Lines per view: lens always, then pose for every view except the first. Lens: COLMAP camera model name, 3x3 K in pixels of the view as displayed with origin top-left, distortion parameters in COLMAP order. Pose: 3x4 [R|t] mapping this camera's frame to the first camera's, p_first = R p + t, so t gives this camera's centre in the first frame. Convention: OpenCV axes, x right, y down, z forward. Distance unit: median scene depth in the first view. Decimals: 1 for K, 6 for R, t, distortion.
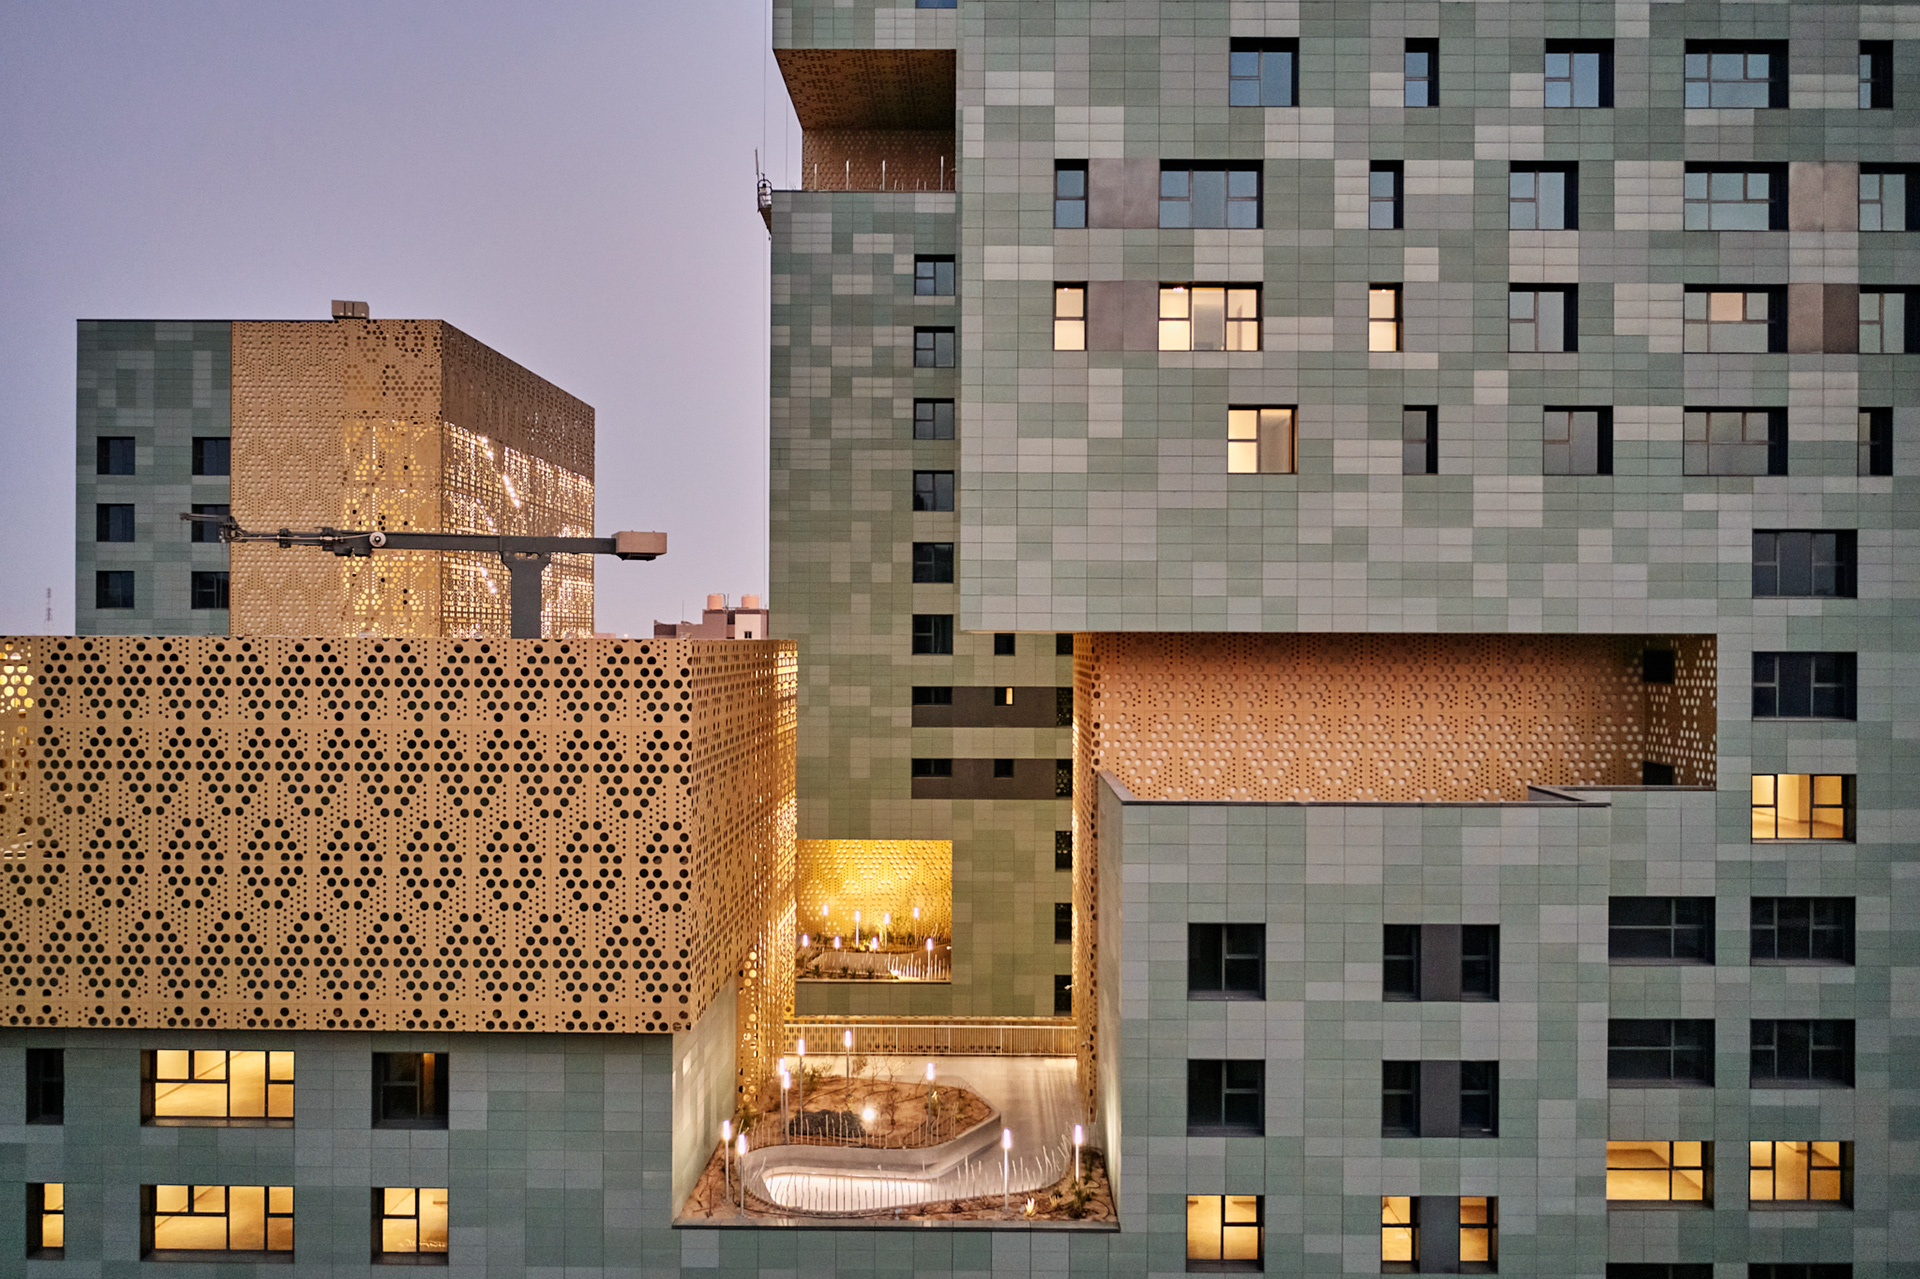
lens RADIAL K [[1533.5, 0, 960.0], [0, 1533.5, 639.5], [0, 0, 1]] dist [-0.000787, 0.009181]
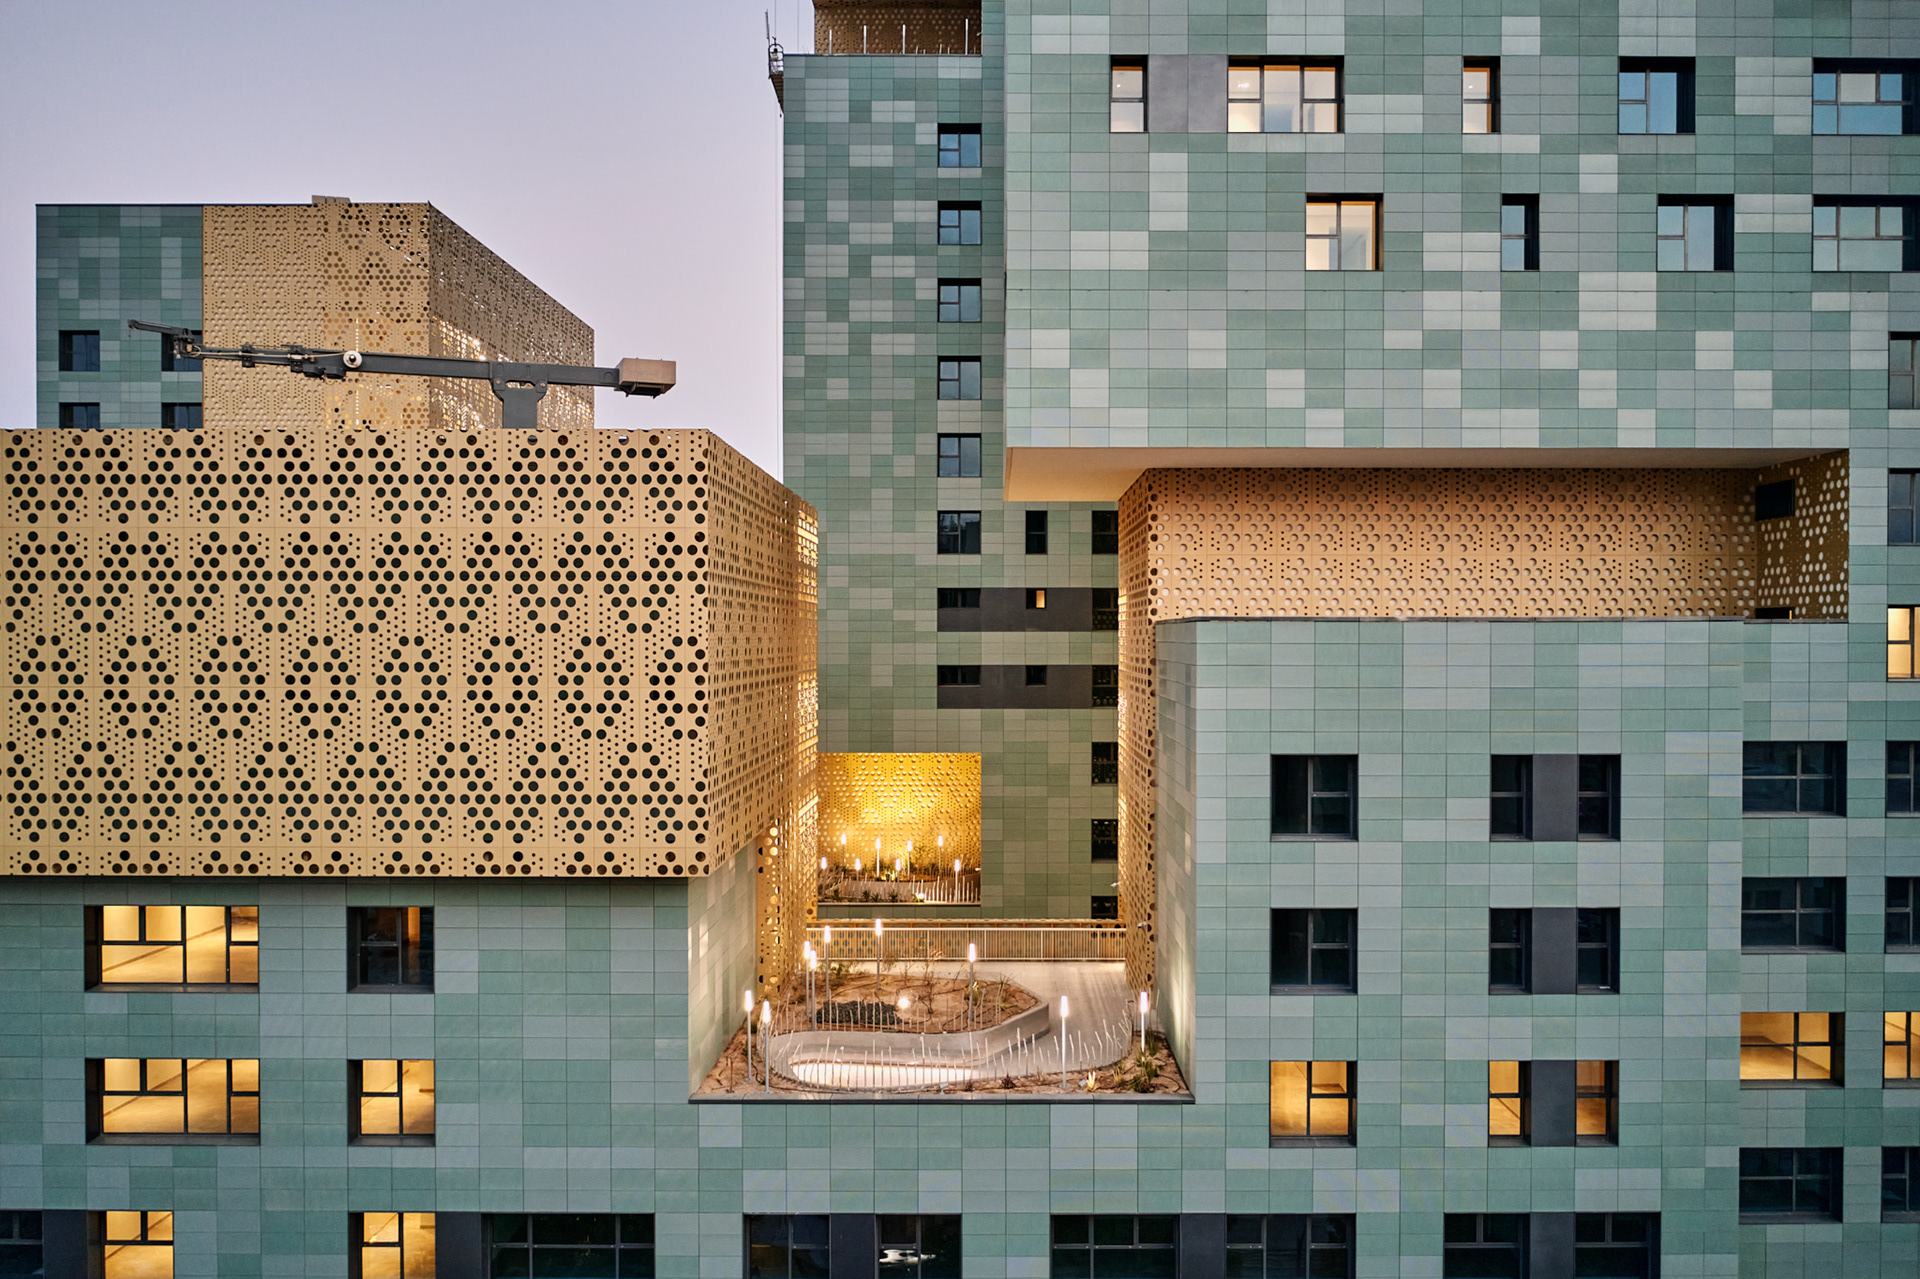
lens RADIAL K [[1562.4, 0, 982.8], [0, 1562.4, 643.5], [0, 0, 1]] dist [-0.003400, 0.003589]
pose [[0.999944, -0.004502, 0.009578, -0.022977], [0.004416, 0.999950, 0.008988, 0.100047], [-0.009618, -0.008945, 0.999914, 0.089959]]
